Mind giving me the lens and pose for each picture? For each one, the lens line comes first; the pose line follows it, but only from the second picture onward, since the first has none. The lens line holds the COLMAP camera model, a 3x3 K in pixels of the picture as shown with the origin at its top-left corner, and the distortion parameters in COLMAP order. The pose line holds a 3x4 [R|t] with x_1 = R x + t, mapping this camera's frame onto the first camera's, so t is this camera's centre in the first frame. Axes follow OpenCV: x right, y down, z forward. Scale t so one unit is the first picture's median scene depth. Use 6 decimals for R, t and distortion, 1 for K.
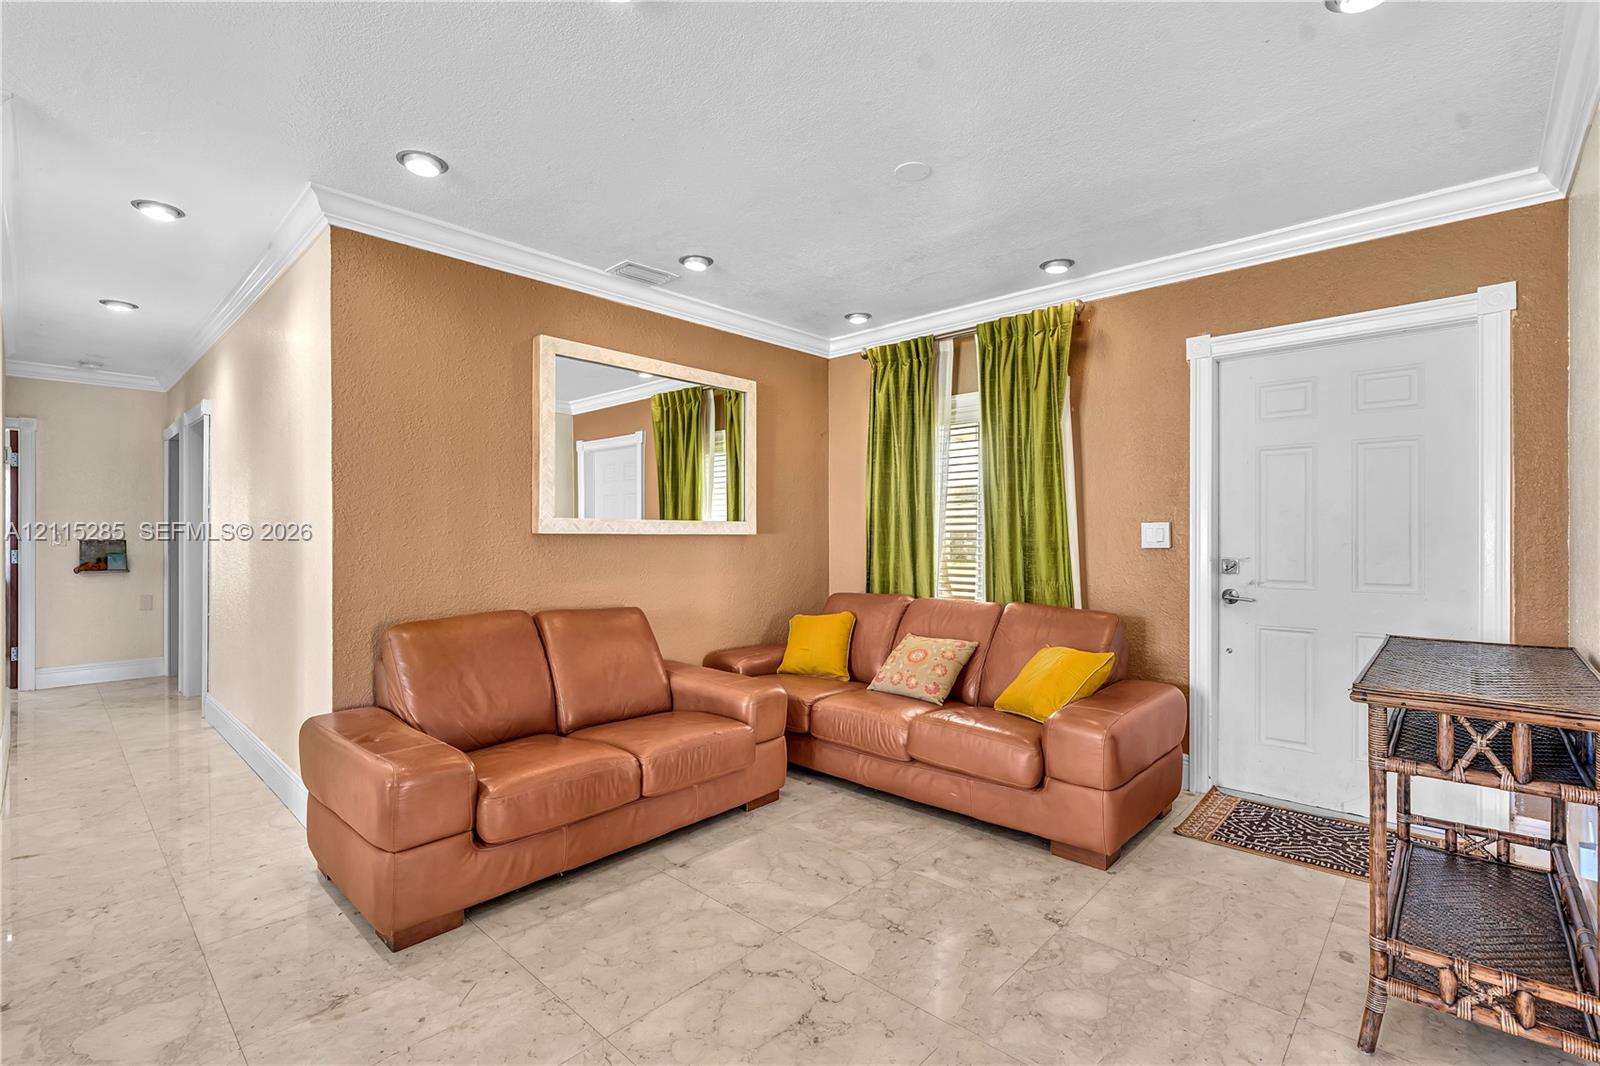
lens RADIAL K [[716.7, 0, 796.5], [0, 716.7, 535.2], [0, 0, 1]] dist [-0.007032, 0.002379]
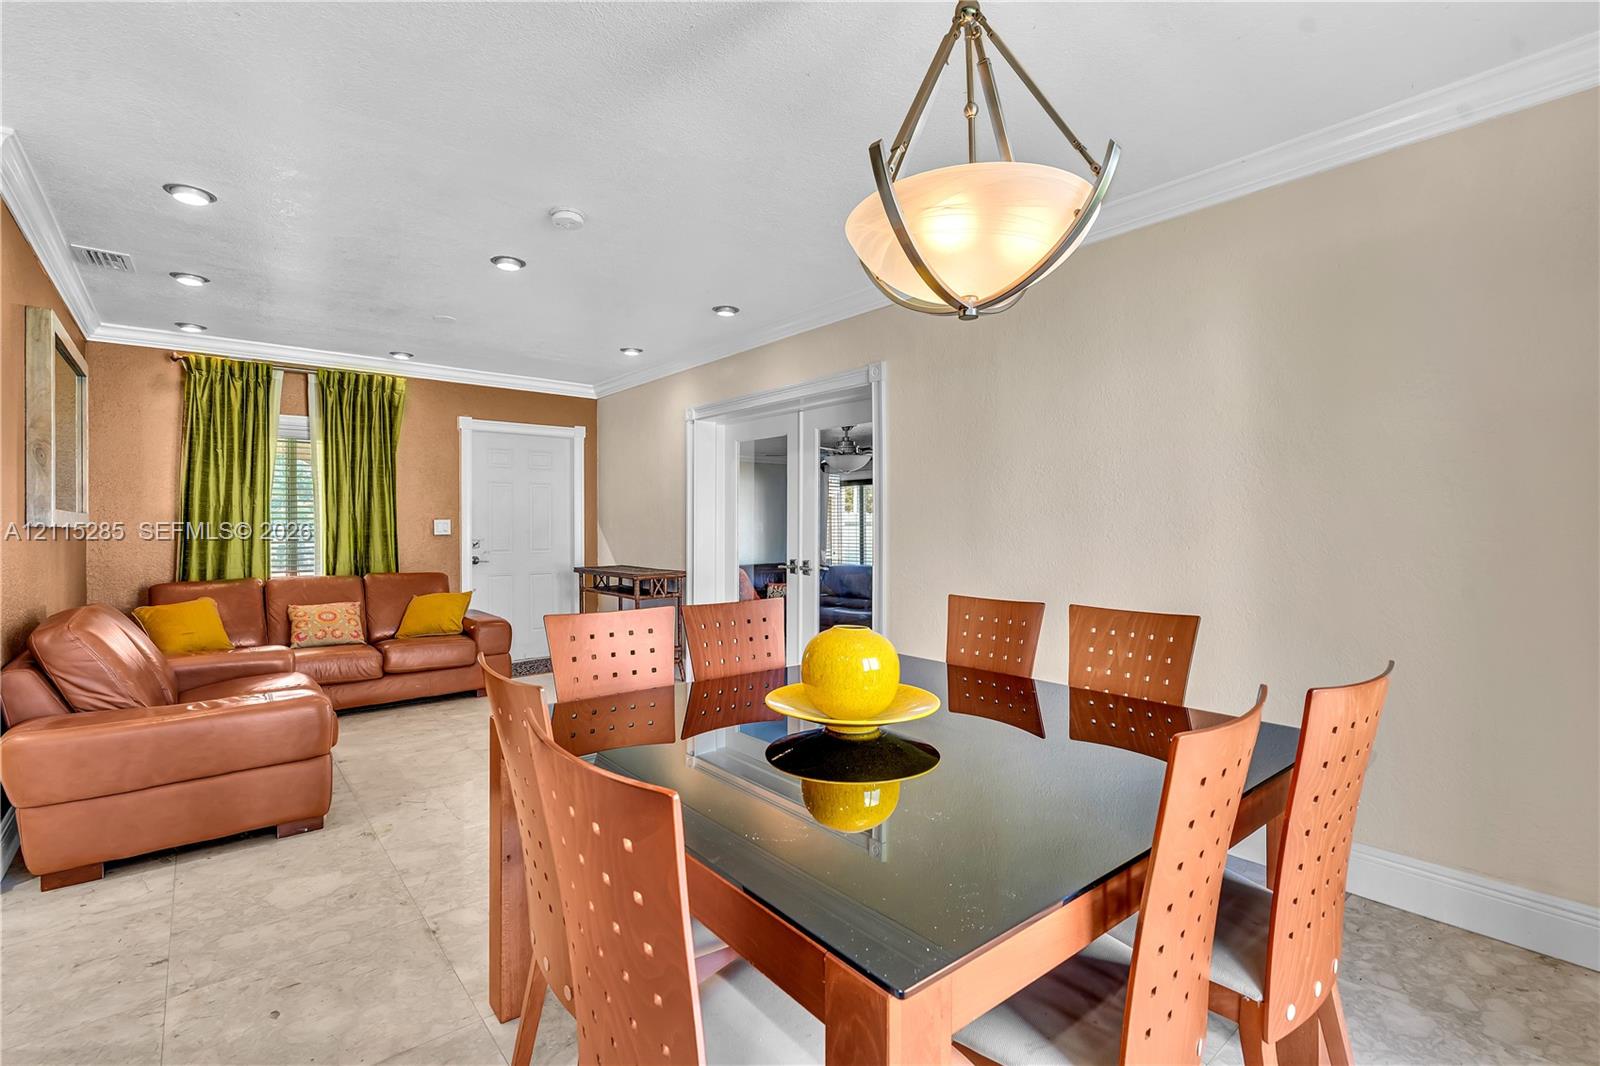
lens RADIAL K [[716.7, 0, 800.4], [0, 716.7, 524.1], [0, 0, 1]] dist [-0.007032, 0.002379]
pose [[0.121974, 0.002233, 0.992531, -1.341026], [0.002177, 0.999994, -0.002518, -0.001123], [-0.992531, 0.002468, 0.121968, -0.068000]]
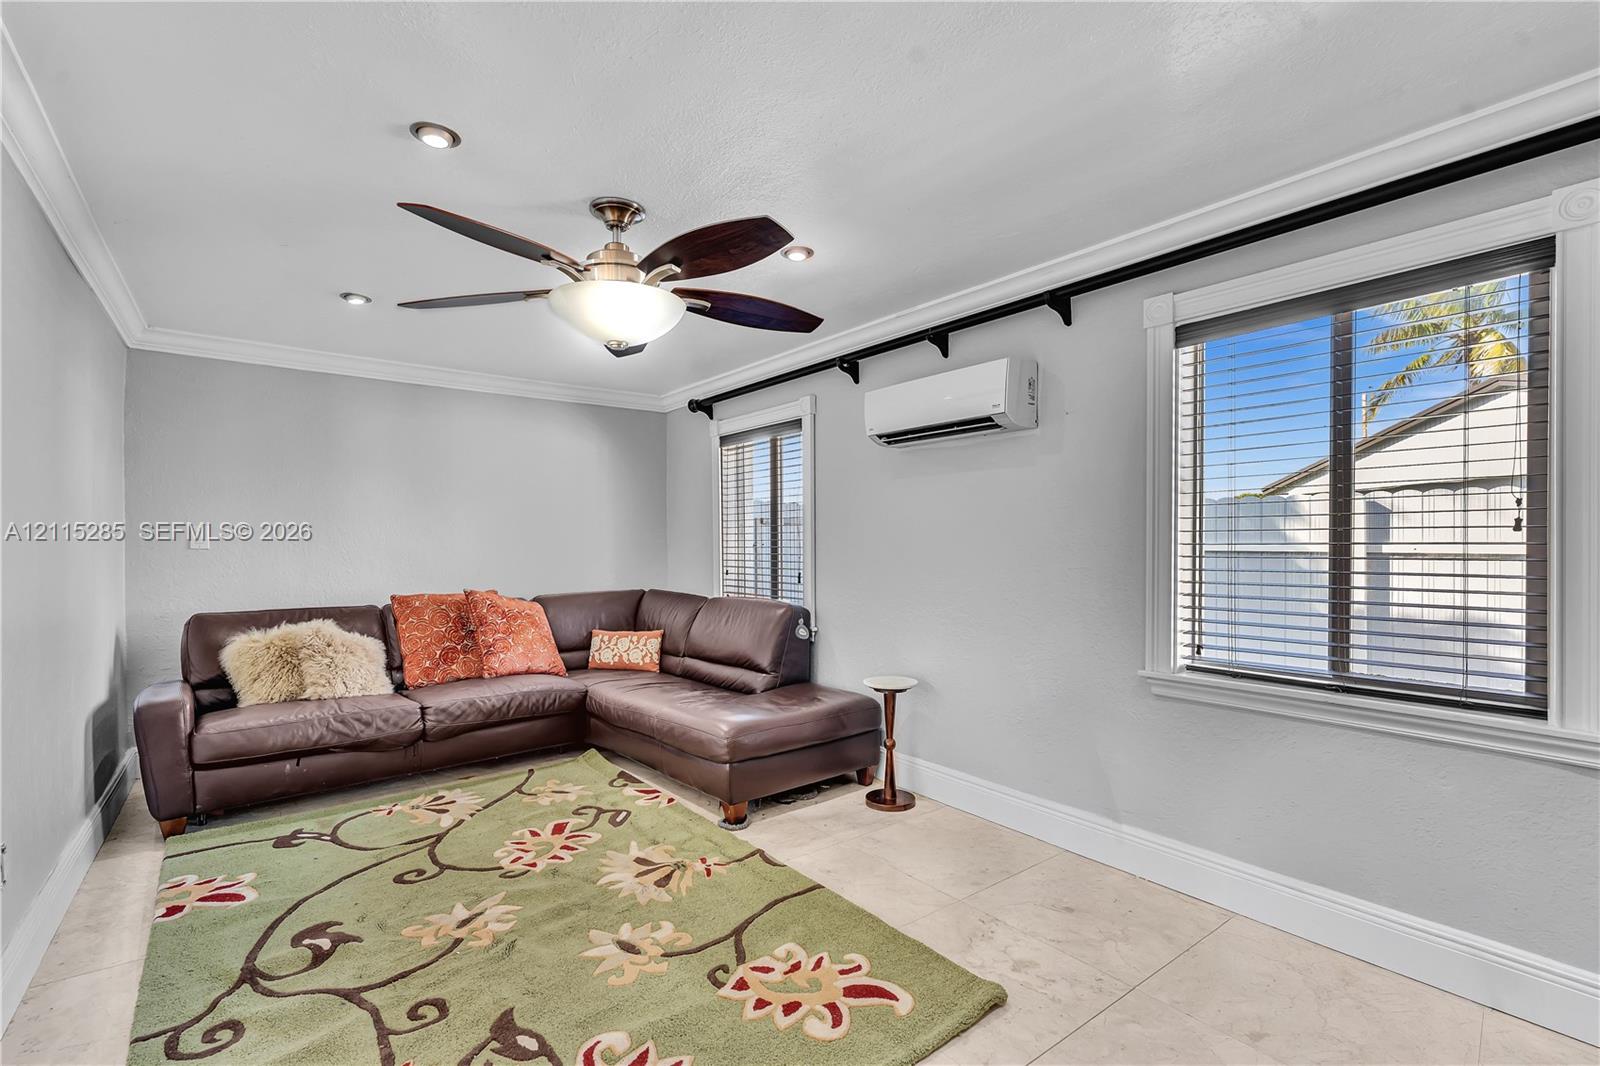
lens RADIAL K [[716.7, 0, 797.6], [0, 716.7, 558.2], [0, 0, 1]] dist [-0.007032, 0.002379]
pose [[0.177873, -0.023198, 0.983780, 0.268727], [0.002734, 0.999730, 0.023080, 0.046840], [-0.984050, -0.001416, 0.177889, -0.274644]]
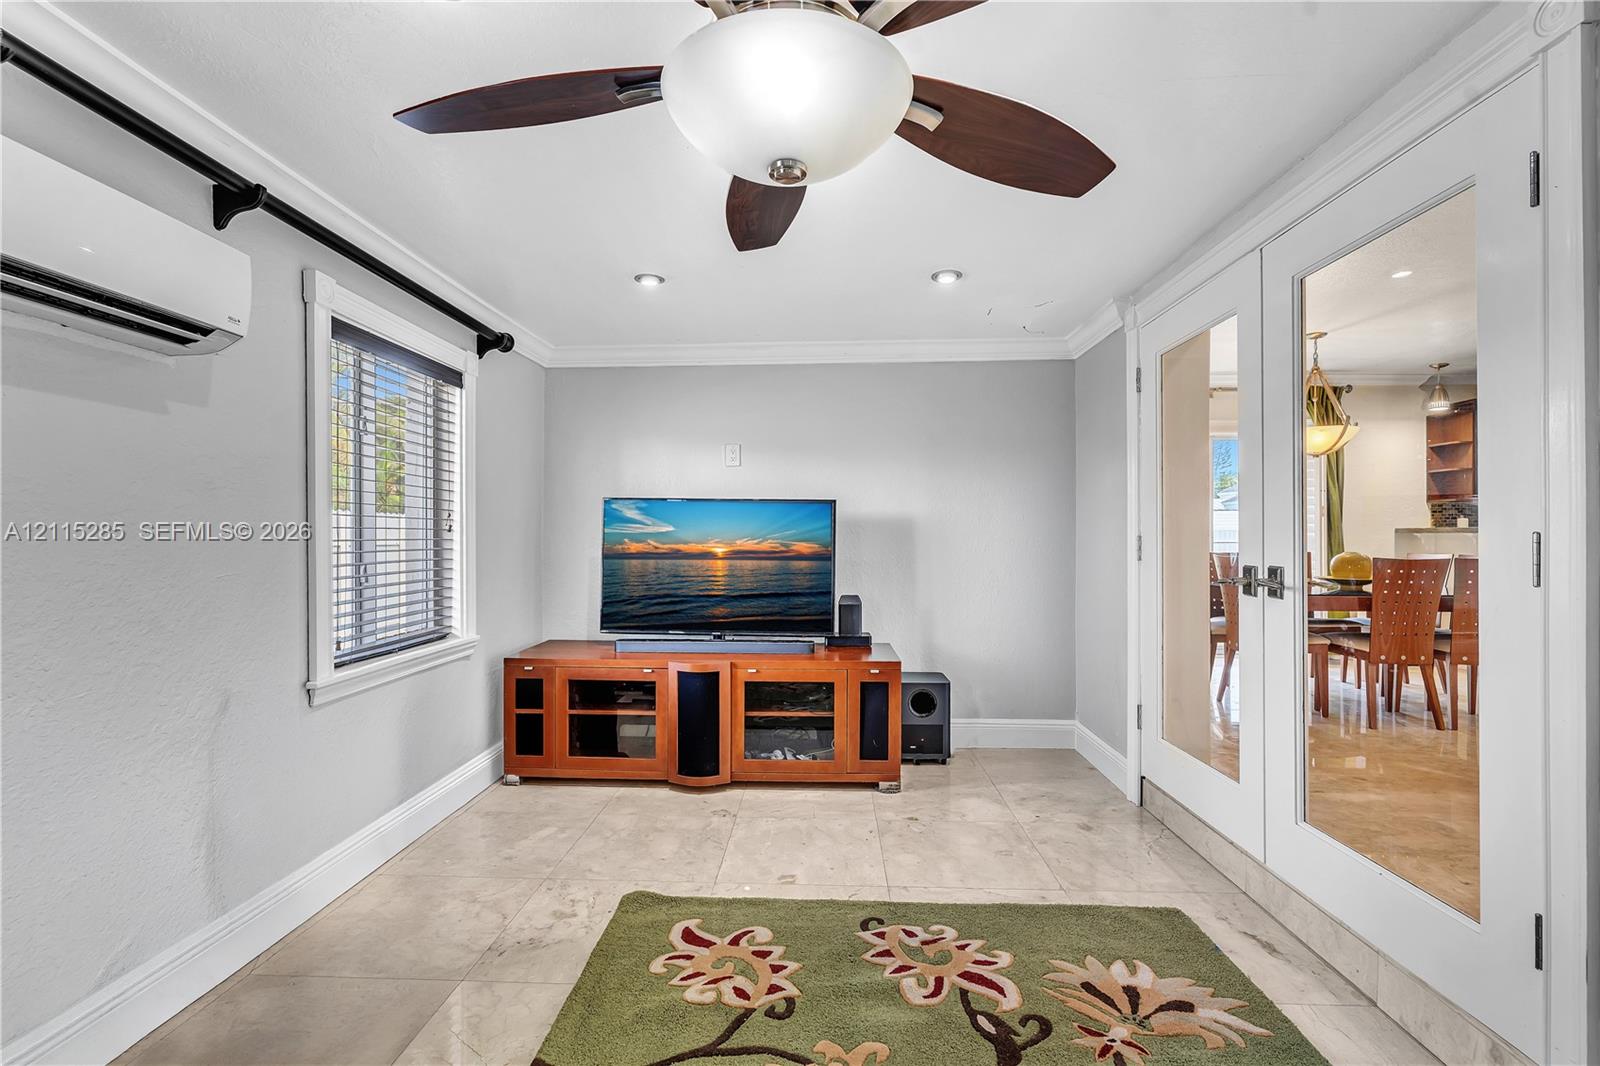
lens RADIAL K [[716.7, 0, 795.3], [0, 716.7, 546.6], [0, 0, 1]] dist [-0.007032, 0.002379]
pose [[-0.771689, 0.008526, -0.635943, 1.330530], [0.002186, 0.999940, 0.010753, 0.048721], [0.635997, 0.006908, -0.771661, 0.426641]]
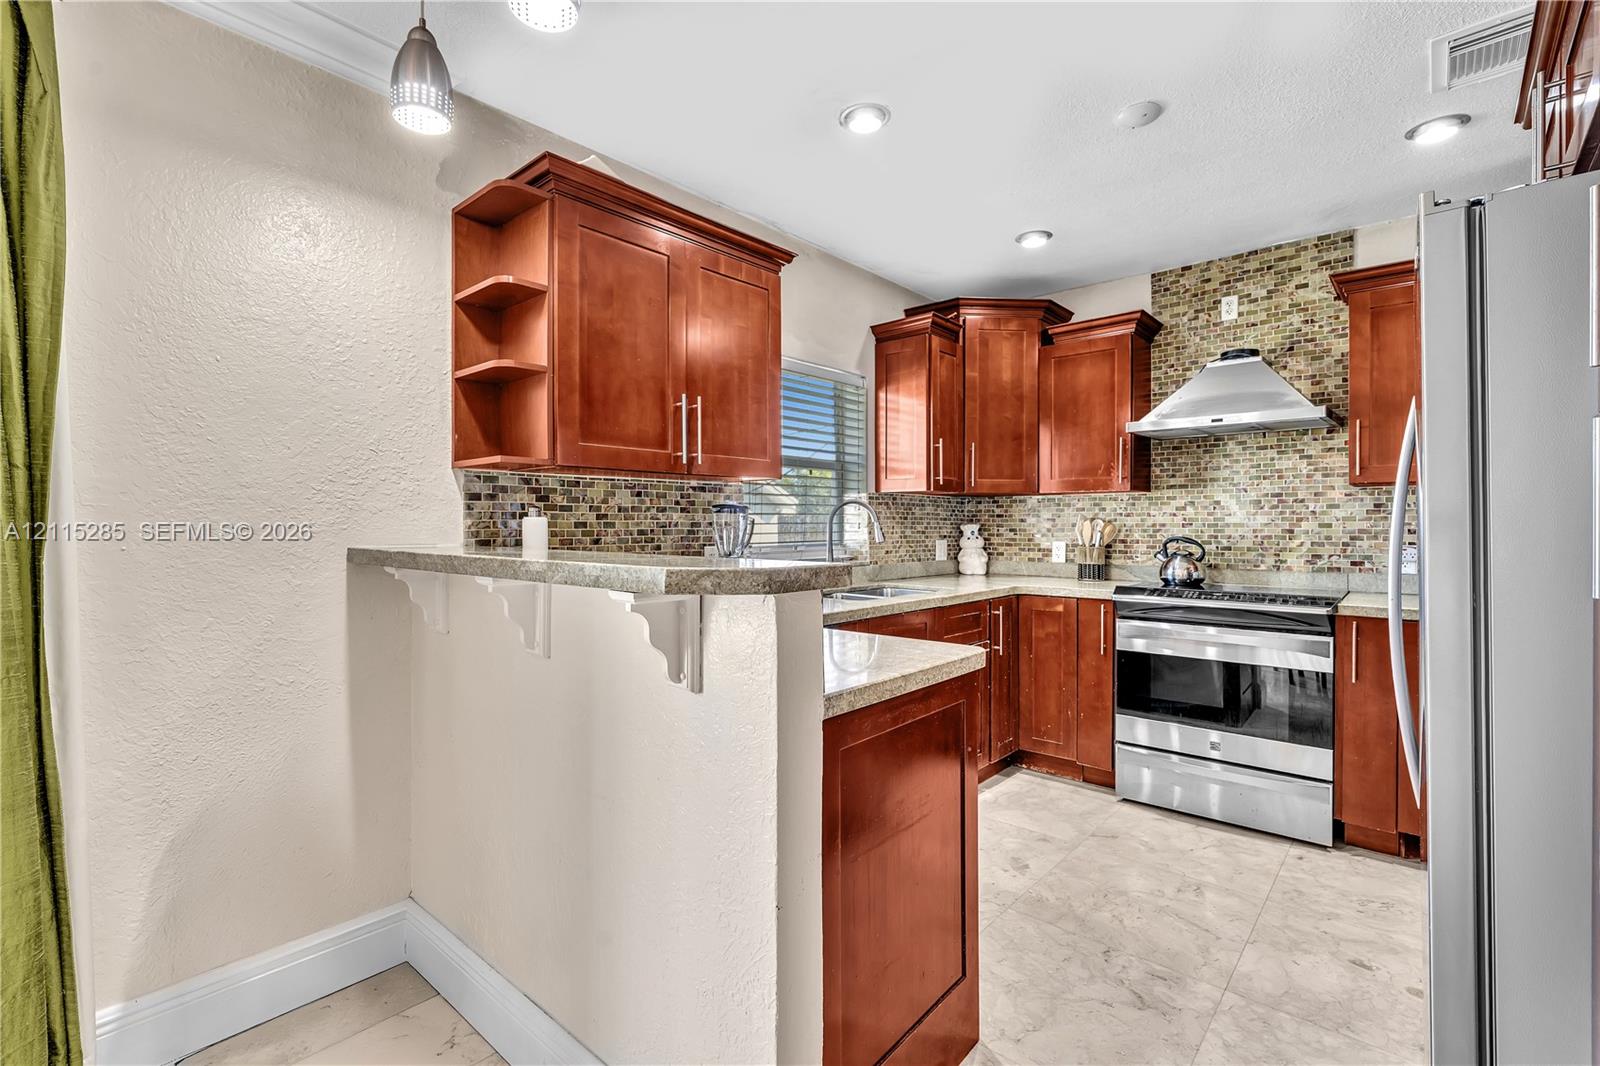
lens RADIAL K [[716.7, 0, 798.5], [0, 716.7, 524.1], [0, 0, 1]] dist [-0.007032, 0.002379]
pose [[0.020233, -0.002417, -0.999792, -0.880258], [0.000350, 0.999997, -0.002410, -0.002517], [0.999795, -0.000301, 0.020234, 0.300932]]
